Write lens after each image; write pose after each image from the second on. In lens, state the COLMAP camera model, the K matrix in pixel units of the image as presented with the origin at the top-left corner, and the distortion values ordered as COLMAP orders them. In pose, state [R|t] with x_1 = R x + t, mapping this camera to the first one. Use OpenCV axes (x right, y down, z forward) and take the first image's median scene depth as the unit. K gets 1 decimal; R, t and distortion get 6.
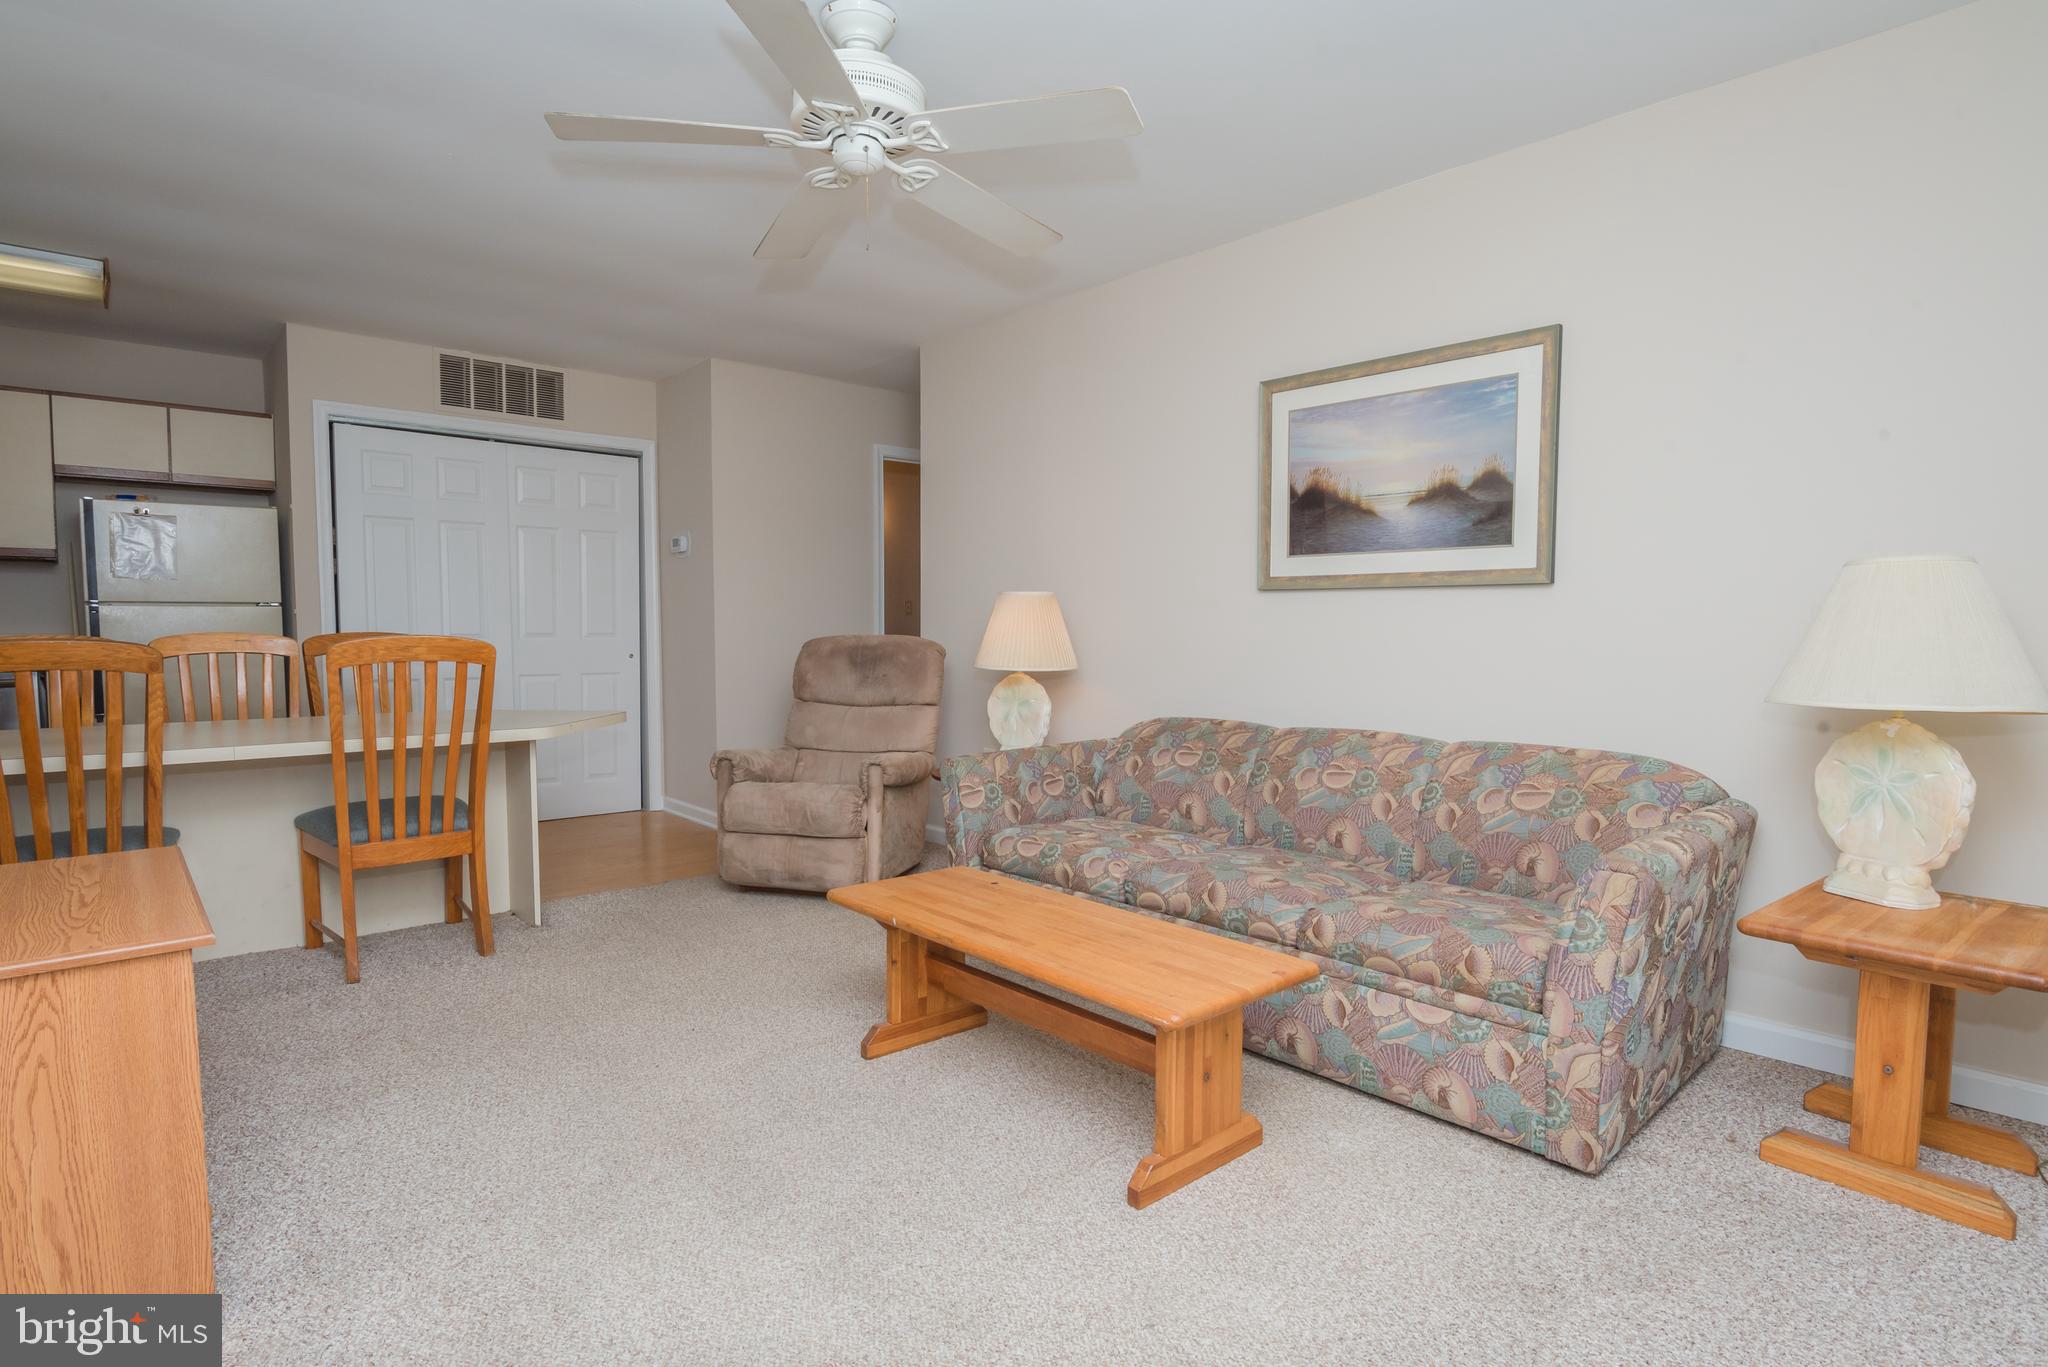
lens RADIAL K [[1023.3, 0, 1020.9], [0, 1023.3, 697.4], [0, 0, 1]] dist [-0.019677, -0.001137]
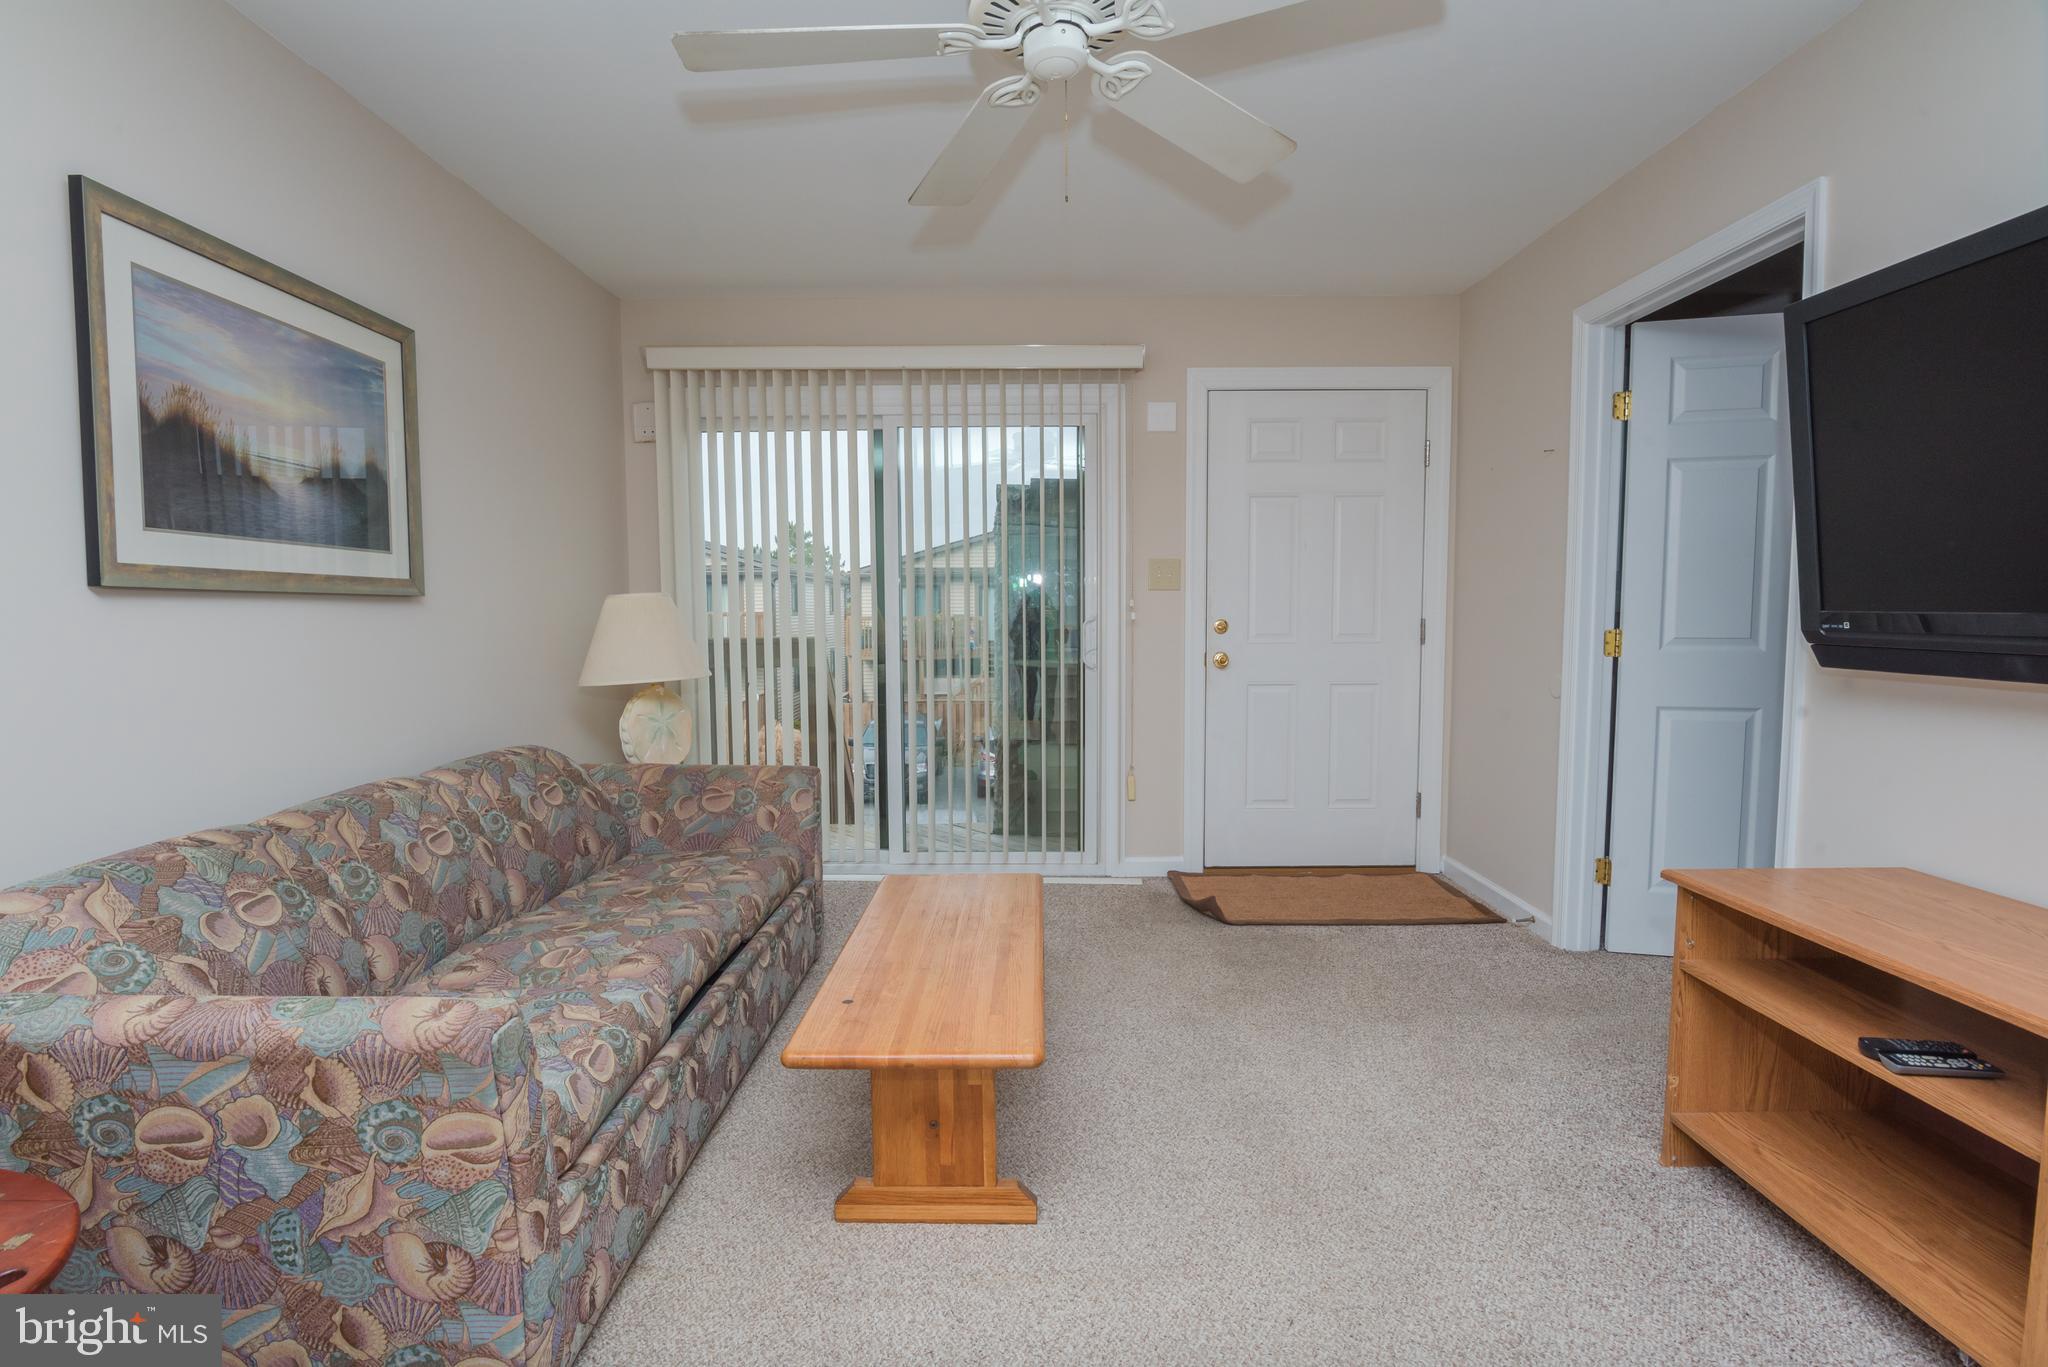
lens RADIAL K [[1010.8, 0, 1021.4], [0, 1010.8, 692.8], [0, 0, 1]] dist [-0.020411, -0.000829]
pose [[-0.735982, -0.052363, 0.674973, -0.458678], [0.051528, 0.989780, 0.132970, -0.097918], [-0.675037, 0.132644, -0.725762, 1.091533]]
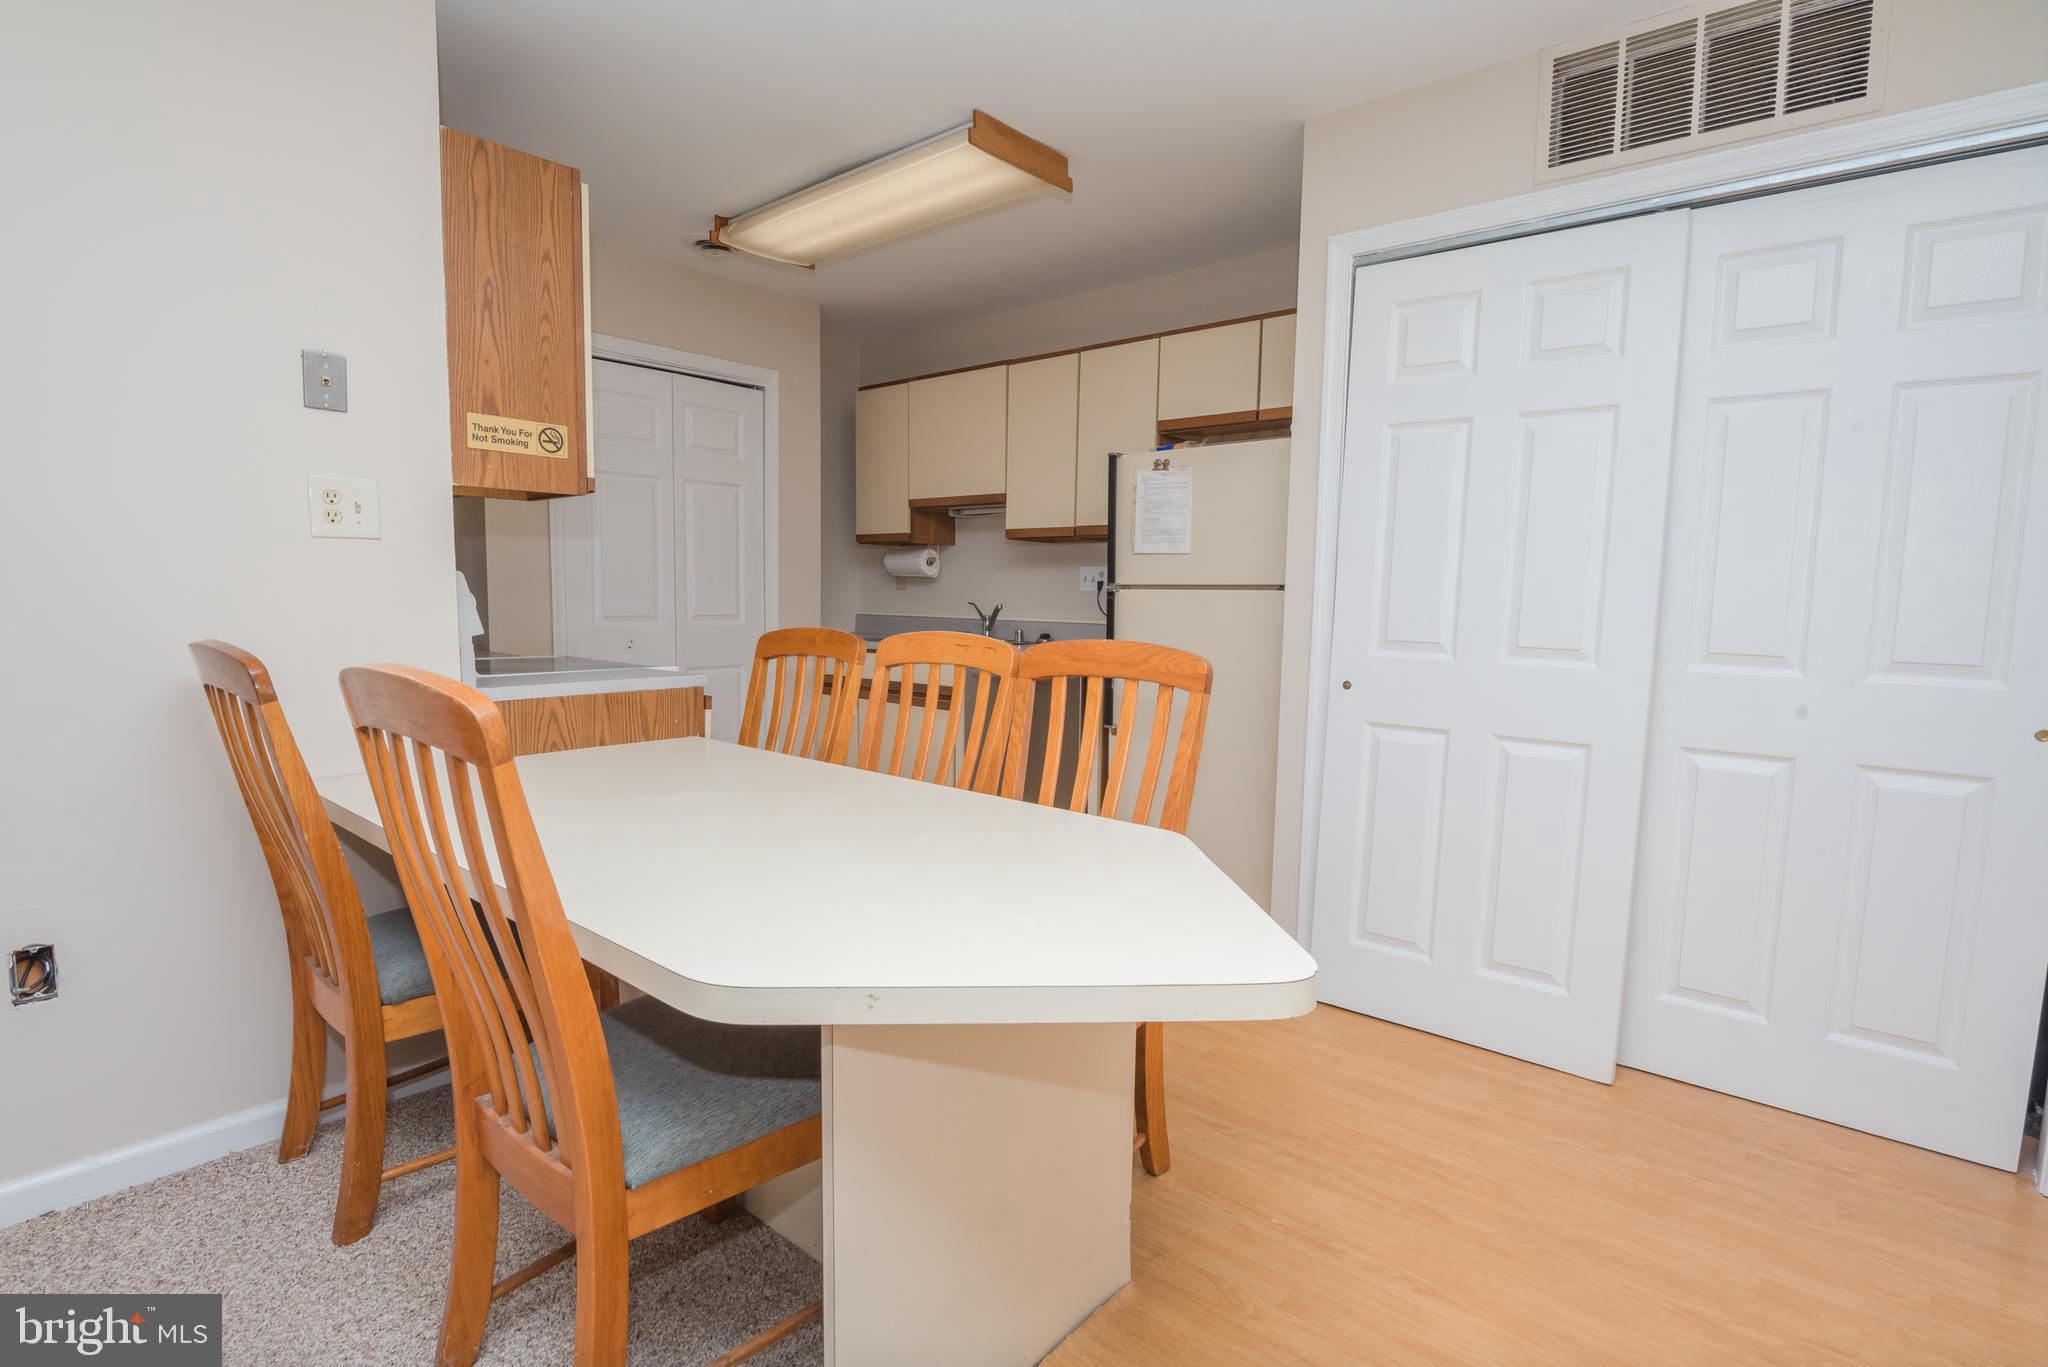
lens RADIAL K [[1001.7, 0, 1022.8], [0, 1001.7, 693.2], [0, 0, 1]] dist [-0.021144, -0.000571]
pose [[0.119794, 0.096351, -0.988112, -0.168444], [-0.084215, 0.992679, 0.086586, -0.090419], [0.989221, 0.072841, 0.127031, 1.037160]]
